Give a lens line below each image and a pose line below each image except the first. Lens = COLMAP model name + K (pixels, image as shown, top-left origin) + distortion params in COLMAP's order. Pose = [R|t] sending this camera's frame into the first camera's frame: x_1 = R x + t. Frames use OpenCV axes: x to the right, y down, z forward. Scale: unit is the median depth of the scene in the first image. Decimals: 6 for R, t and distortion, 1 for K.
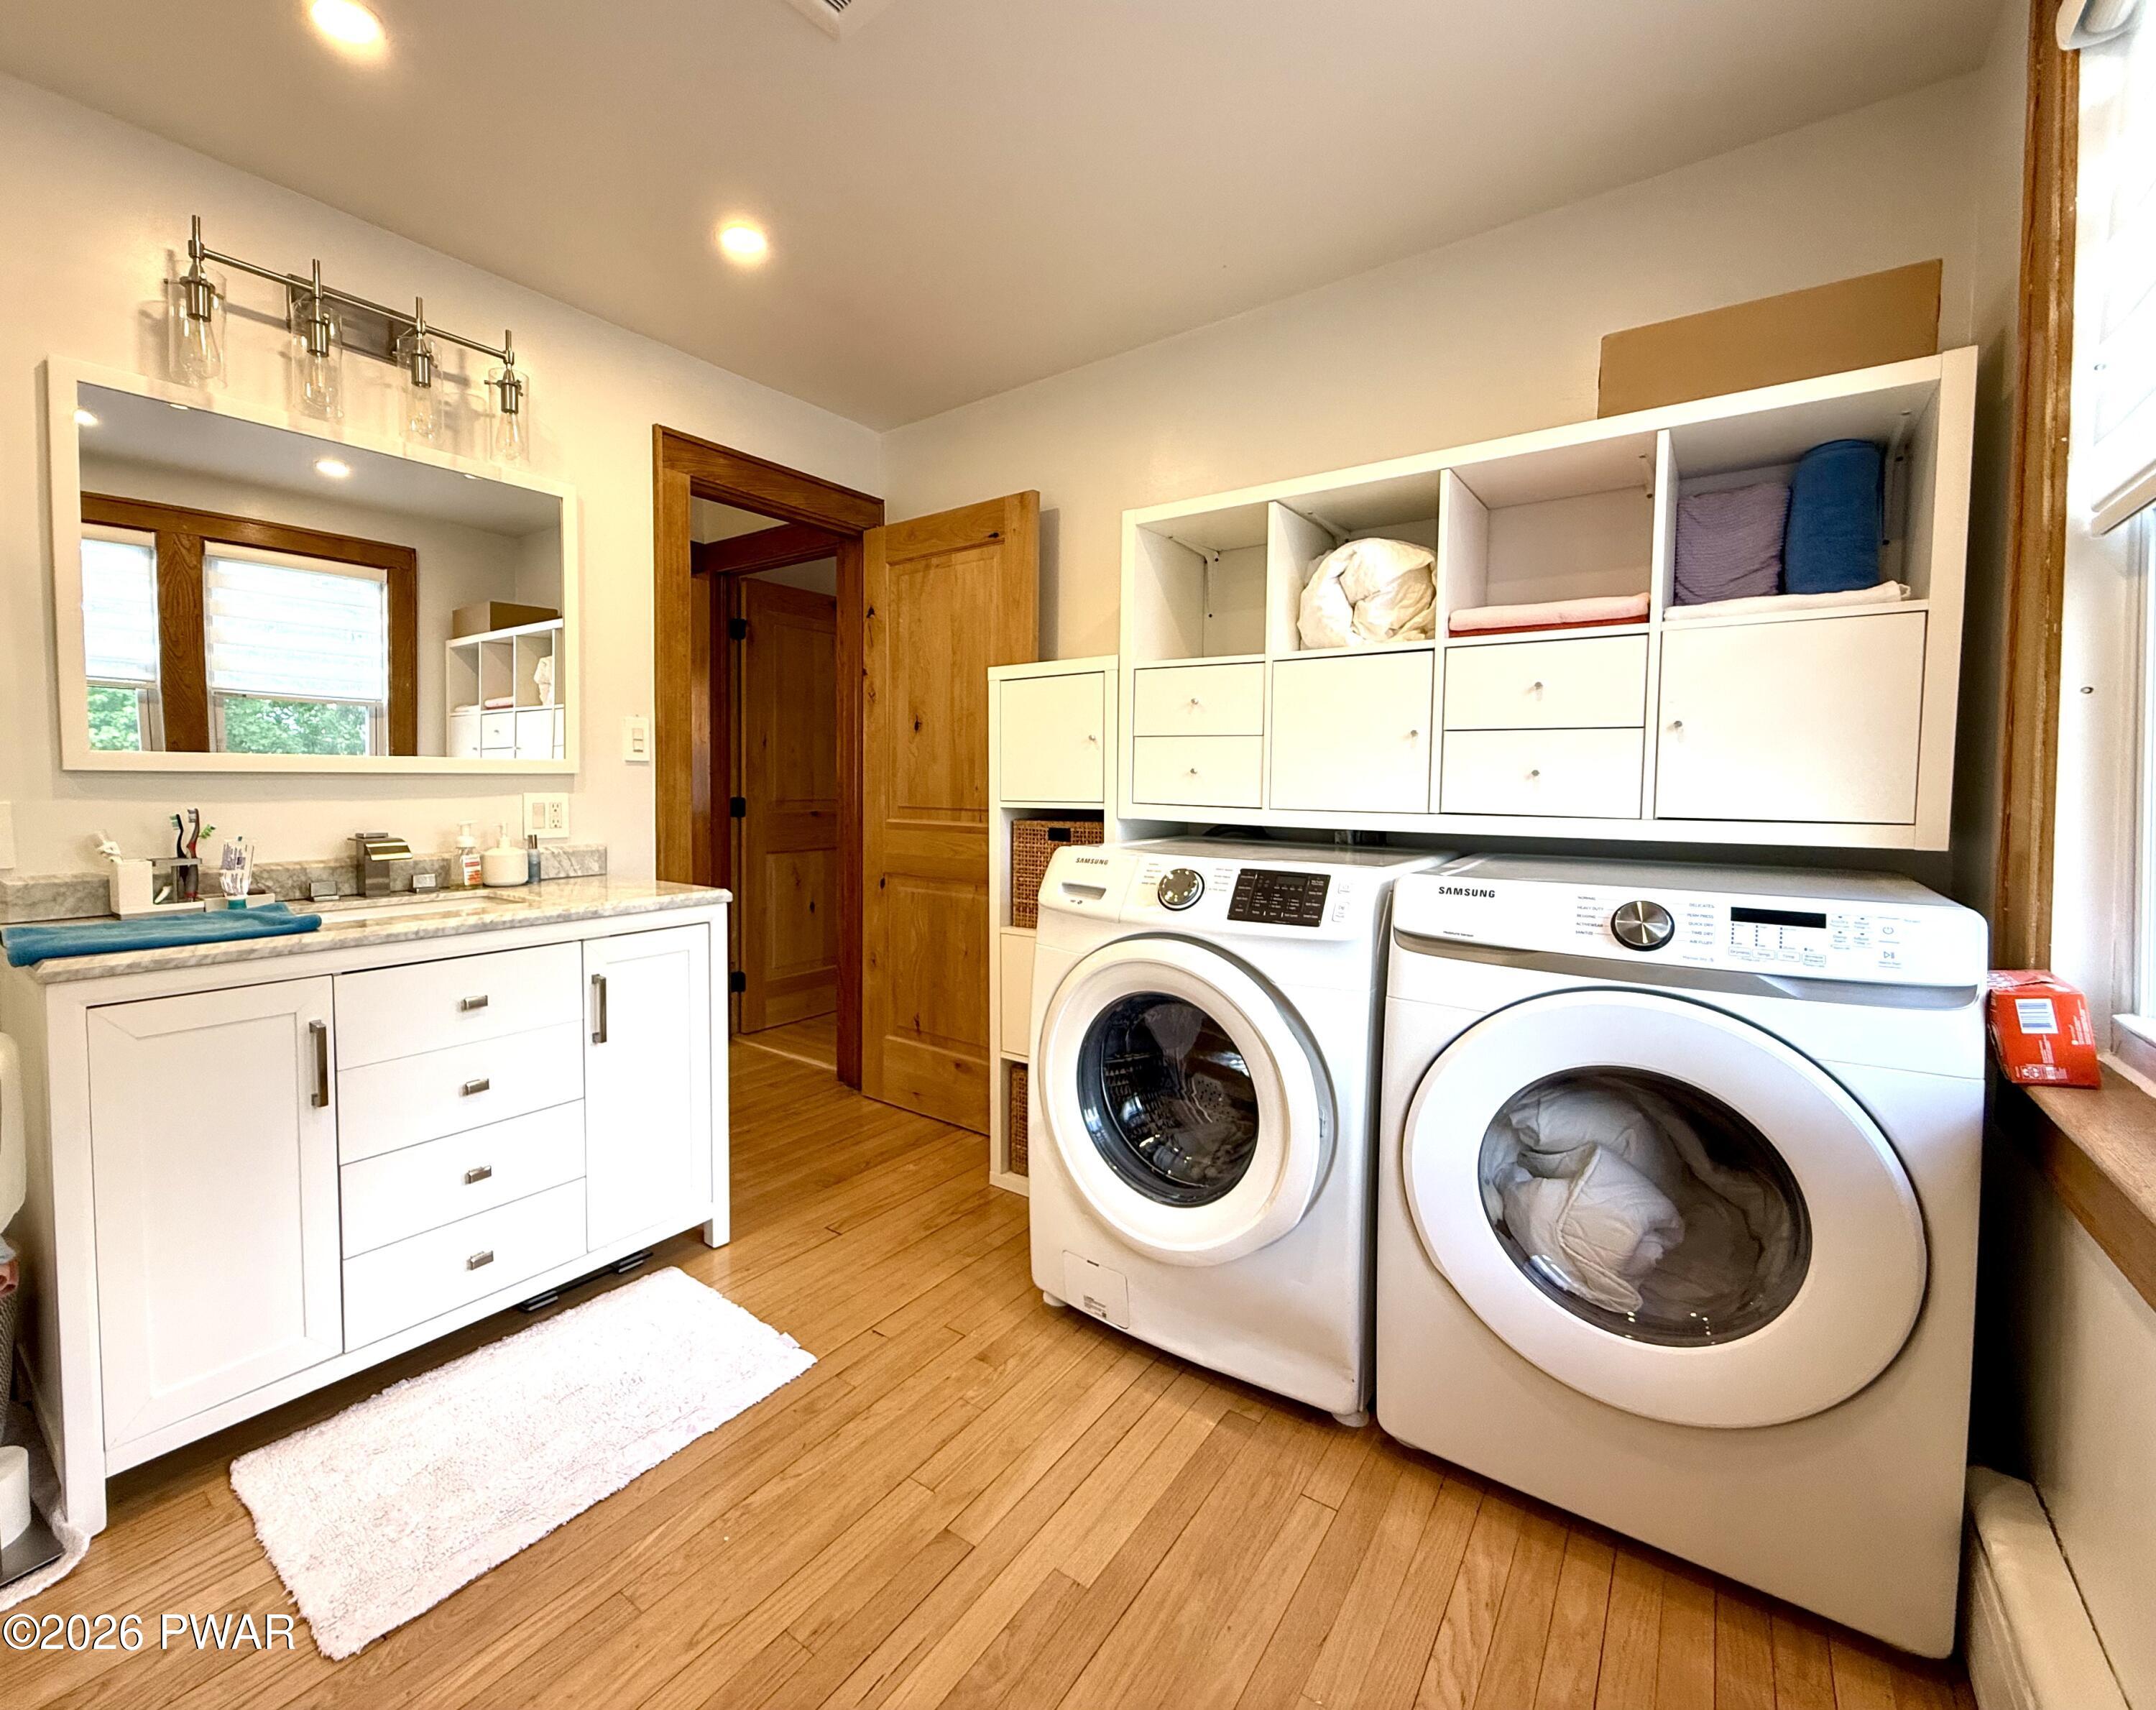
lens RADIAL K [[799.6, 0, 1072.6], [0, 799.6, 813.3], [0, 0, 1]] dist [-0.007895, 0.000095]
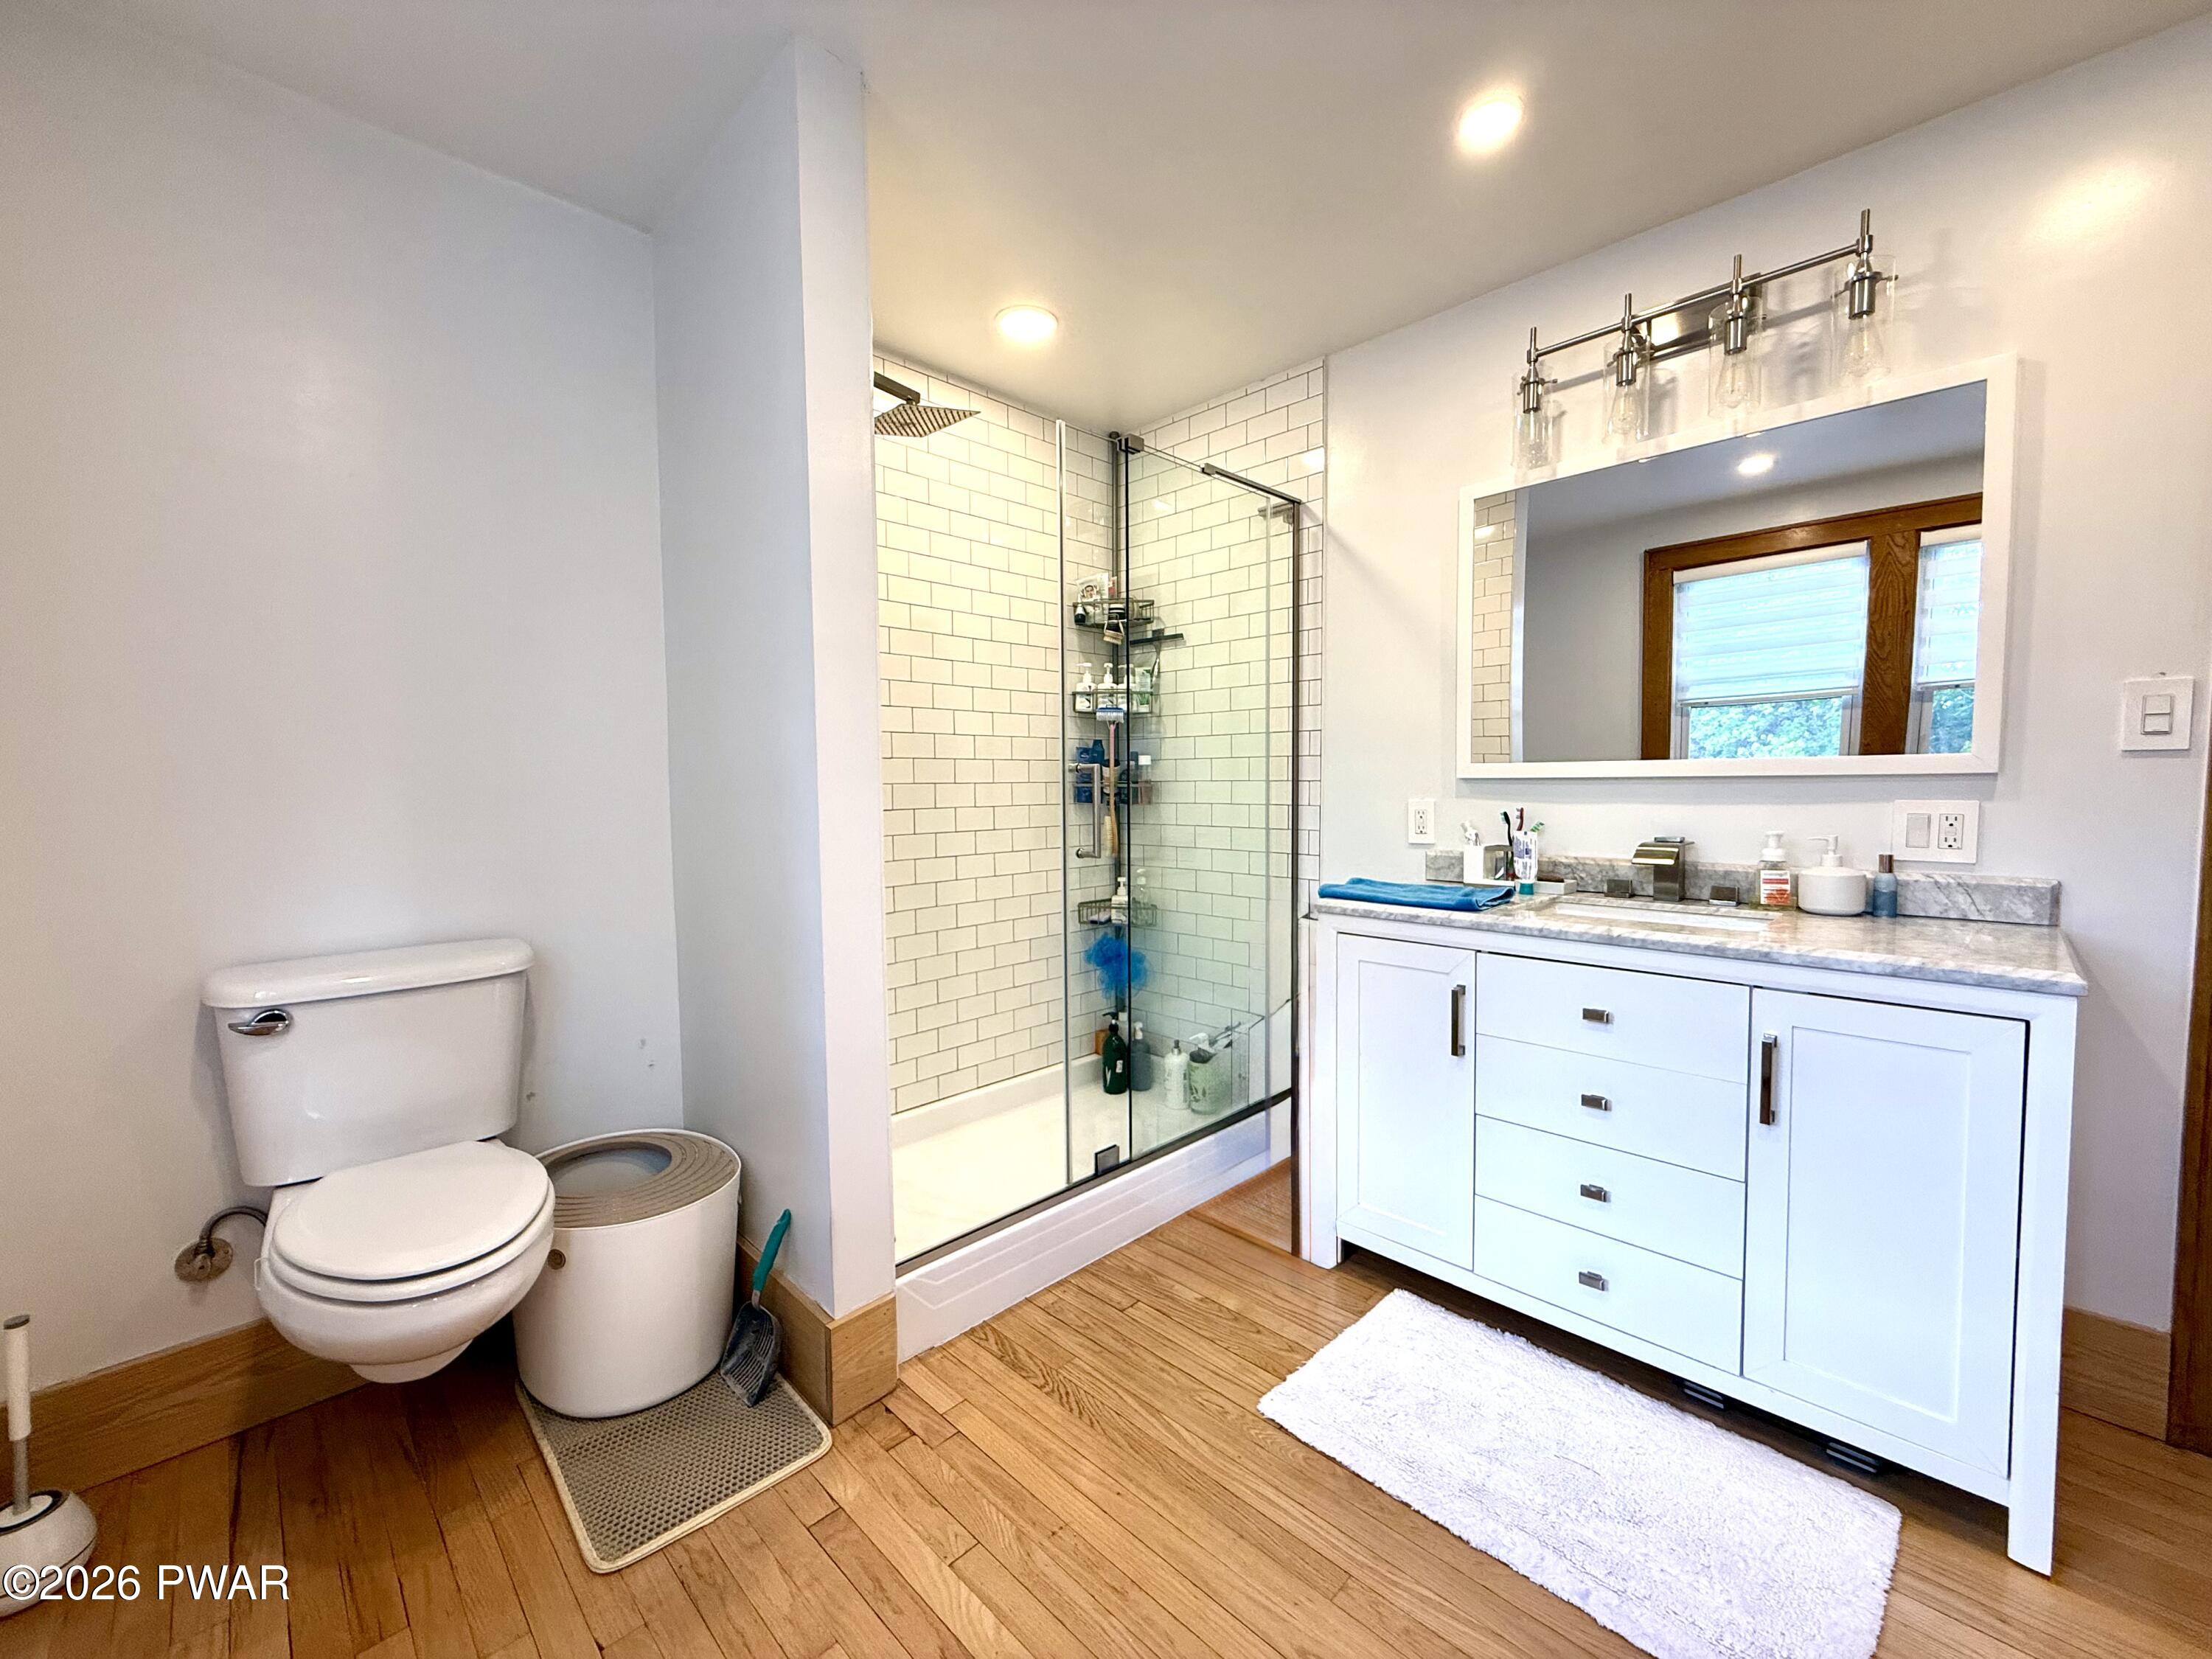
lens RADIAL K [[881.6, 0, 1099.3], [0, 881.6, 826.8], [0, 0, 1]] dist [-0.000292, 0.000426]
pose [[-0.120816, 0.048244, -0.991502, 0.316071], [-0.034917, 0.997994, 0.052815, -0.022597], [0.992061, 0.041001, -0.118889, 0.435474]]
